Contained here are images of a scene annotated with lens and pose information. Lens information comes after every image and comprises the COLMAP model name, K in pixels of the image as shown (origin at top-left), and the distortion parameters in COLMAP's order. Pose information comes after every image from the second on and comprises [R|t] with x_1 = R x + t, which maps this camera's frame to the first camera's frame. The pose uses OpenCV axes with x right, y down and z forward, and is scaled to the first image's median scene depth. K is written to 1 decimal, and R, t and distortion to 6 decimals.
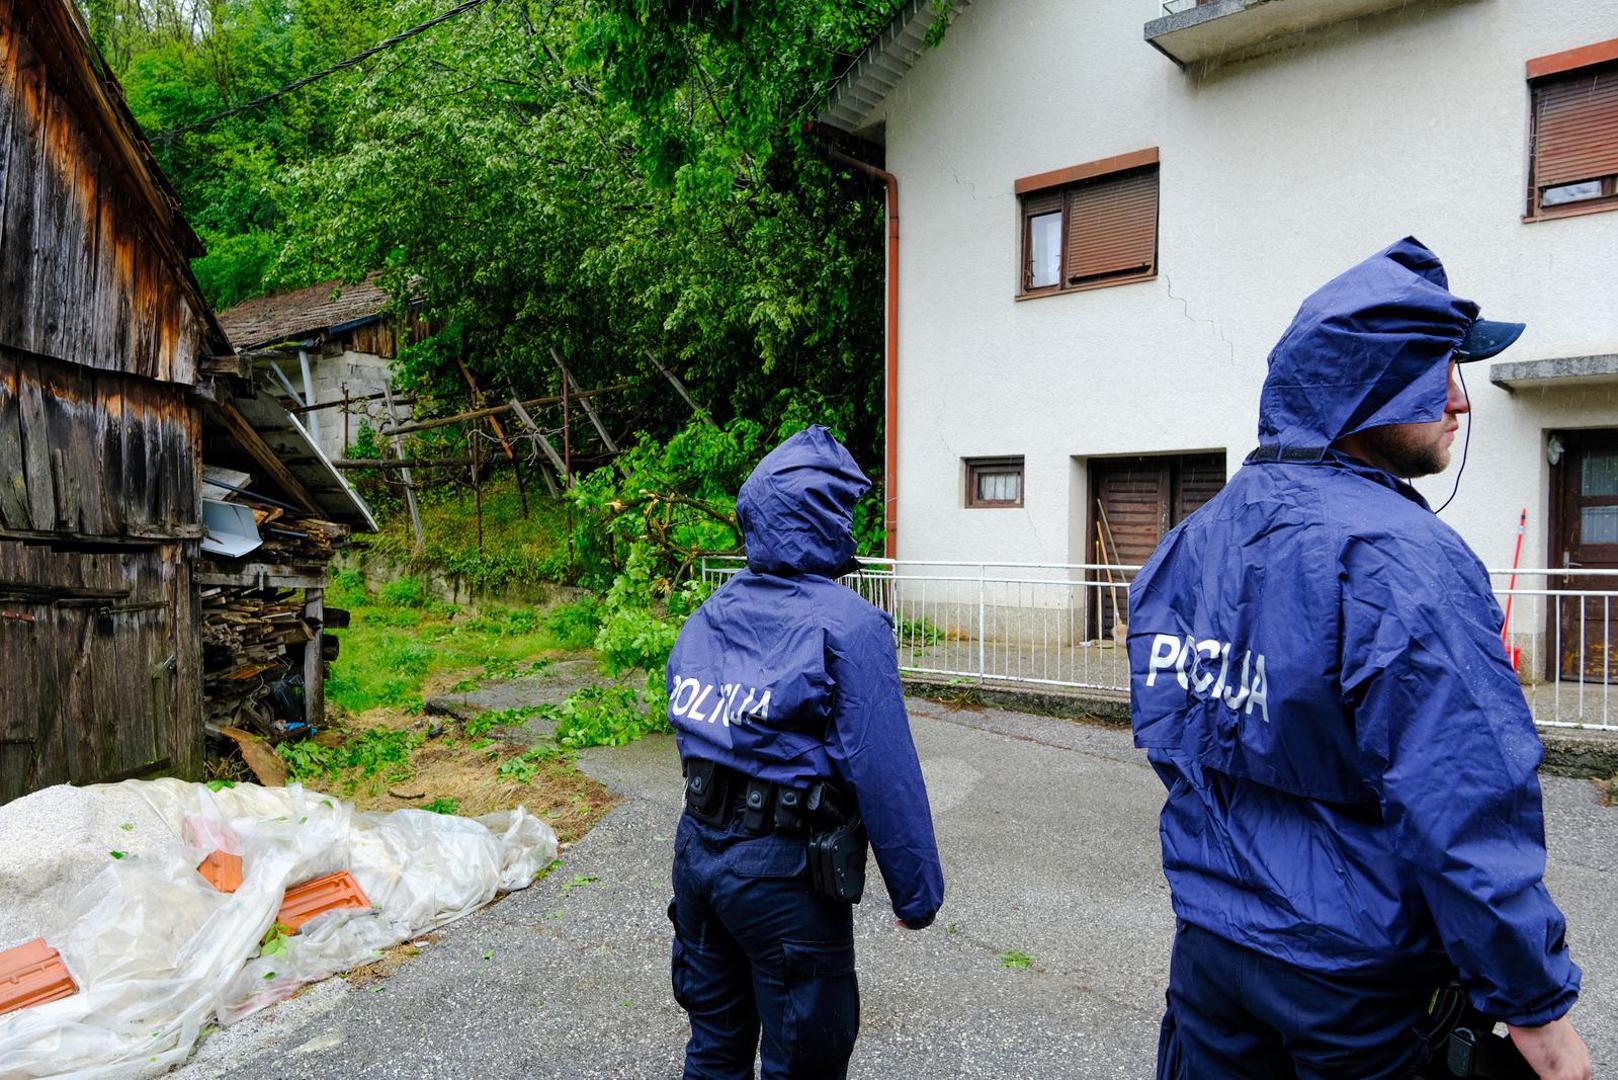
lens RADIAL K [[1163.0, 0, 795.2], [0, 1163.0, 558.5], [0, 0, 1]] dist [-0.028474, 0.006459]
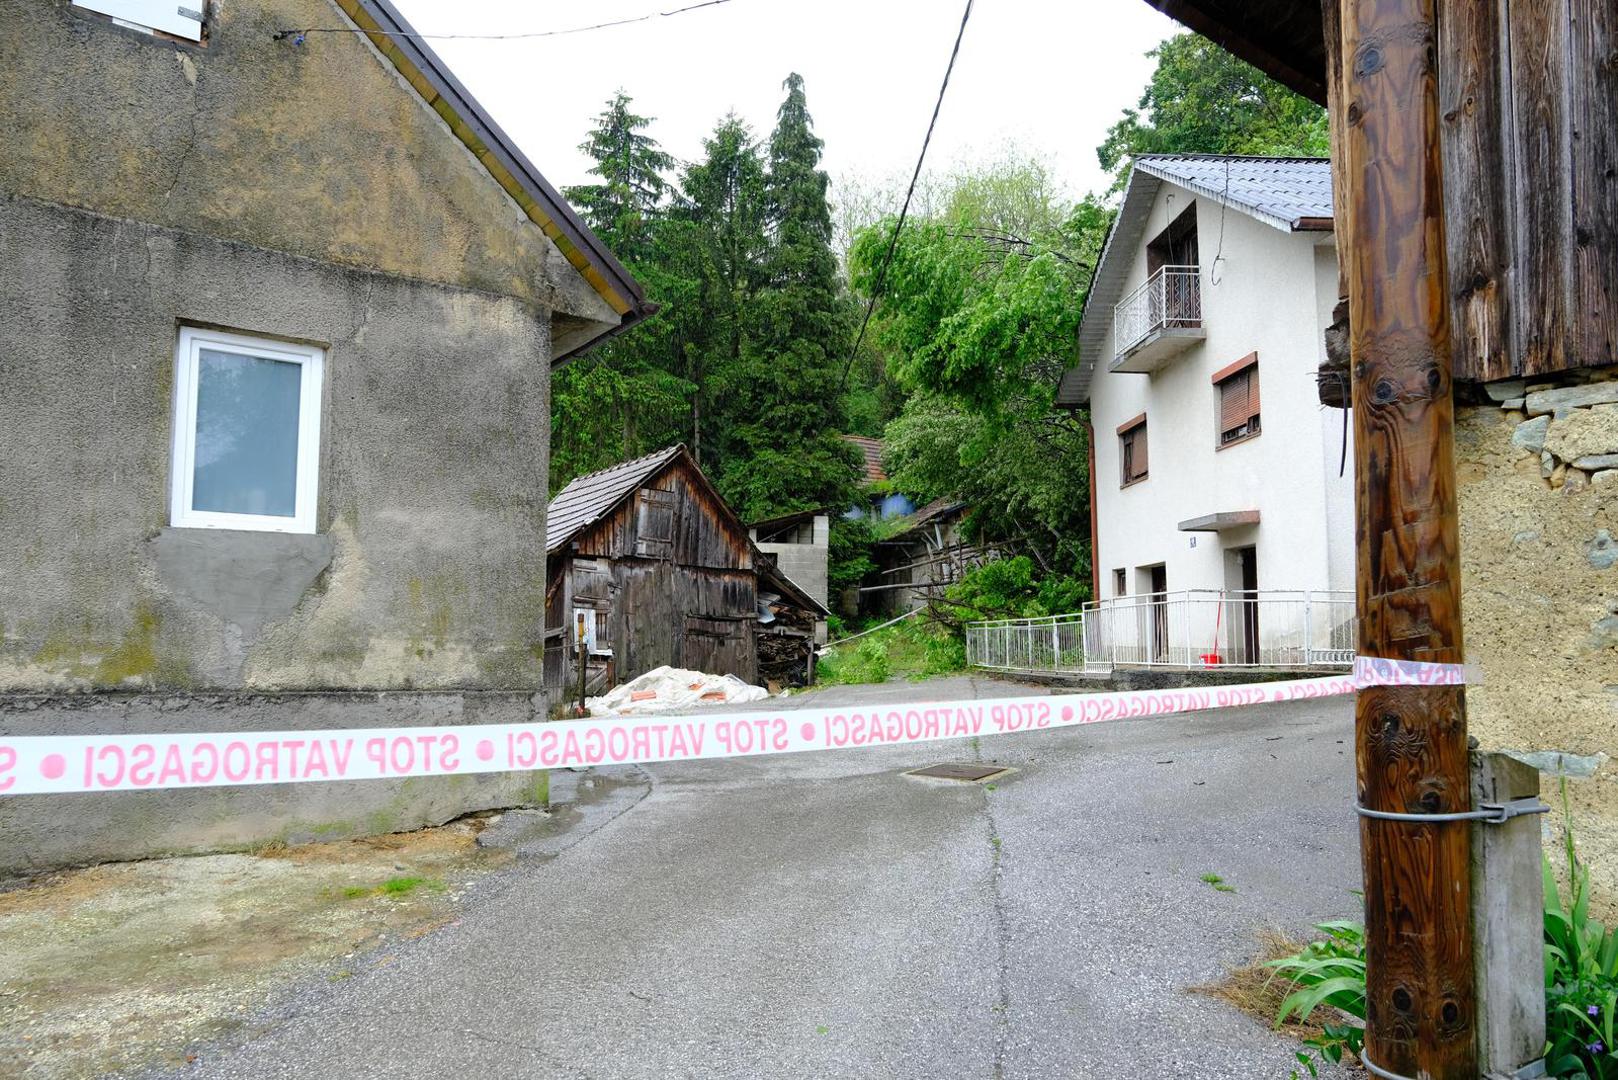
lens RADIAL K [[1163.0, 0, 795.2], [0, 1163.0, 558.5], [0, 0, 1]] dist [-0.028474, 0.006459]
pose [[0.707760, -0.065524, -0.703407, 1.299826], [0.001337, 0.995812, -0.091417, 0.081328], [0.706451, 0.063761, 0.704884, -0.841952]]
